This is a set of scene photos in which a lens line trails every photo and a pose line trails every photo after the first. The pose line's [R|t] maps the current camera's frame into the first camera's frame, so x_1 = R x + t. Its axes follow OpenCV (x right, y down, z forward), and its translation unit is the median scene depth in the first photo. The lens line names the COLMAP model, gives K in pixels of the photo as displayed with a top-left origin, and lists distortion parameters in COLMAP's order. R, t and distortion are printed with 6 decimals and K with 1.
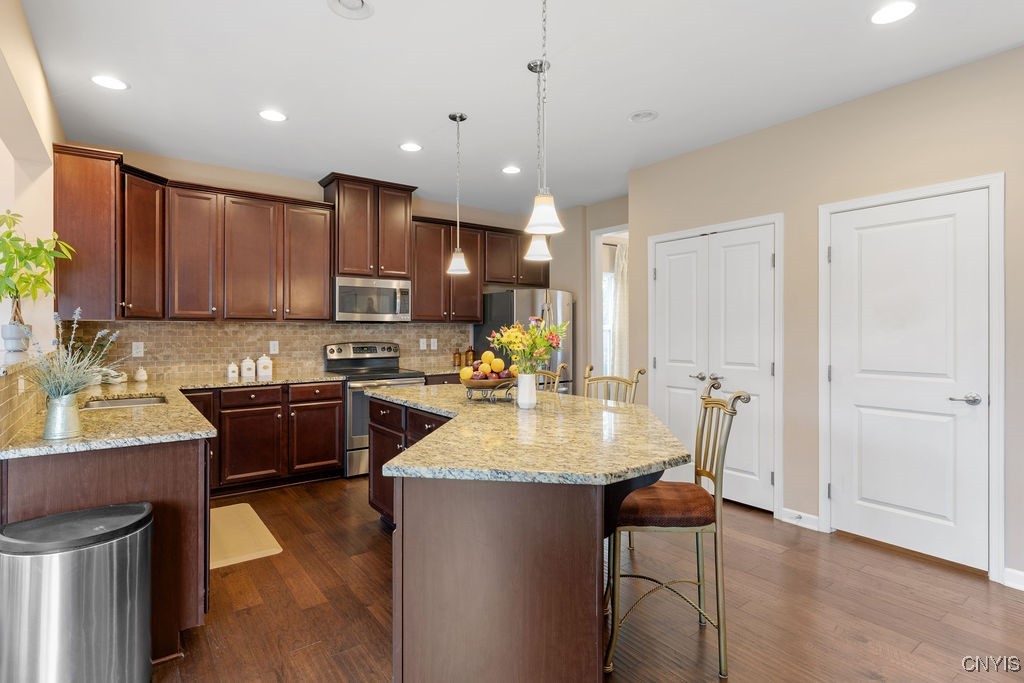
lens RADIAL K [[522.6, 0, 509.7], [0, 522.6, 335.5], [0, 0, 1]] dist [-0.000070, -0.000428]
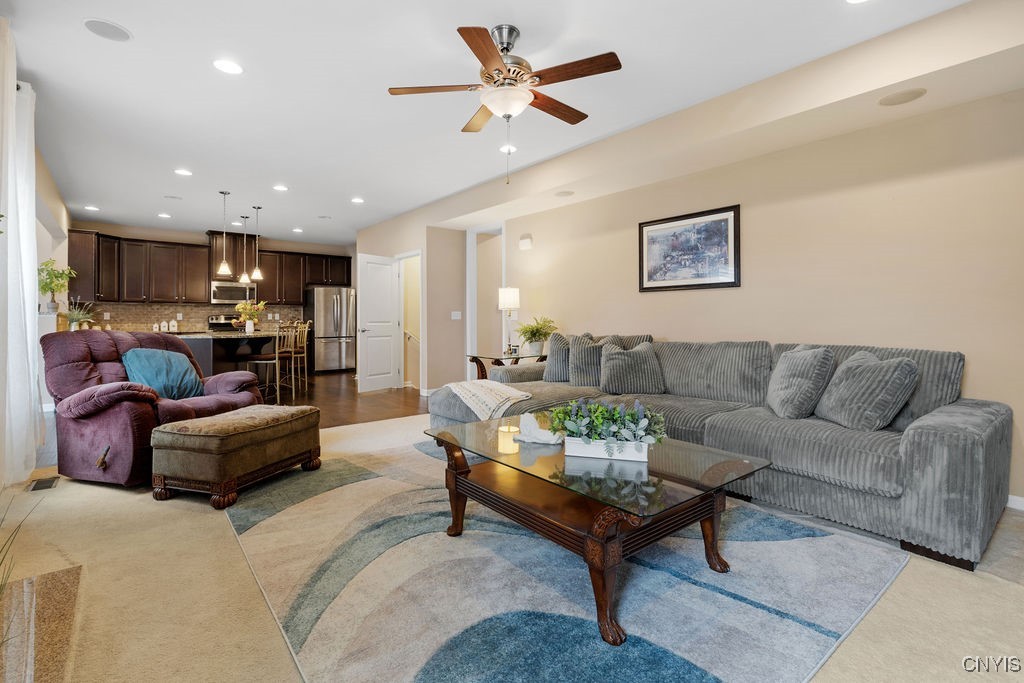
lens RADIAL K [[468.7, 0, 510.3], [0, 468.7, 319.2], [0, 0, 1]] dist [-0.002368, 0.000083]
pose [[0.998038, -0.001243, 0.062606, 0.801400], [0.001958, 0.999933, -0.011370, 0.063452], [-0.062587, 0.011470, 0.997974, -0.994371]]
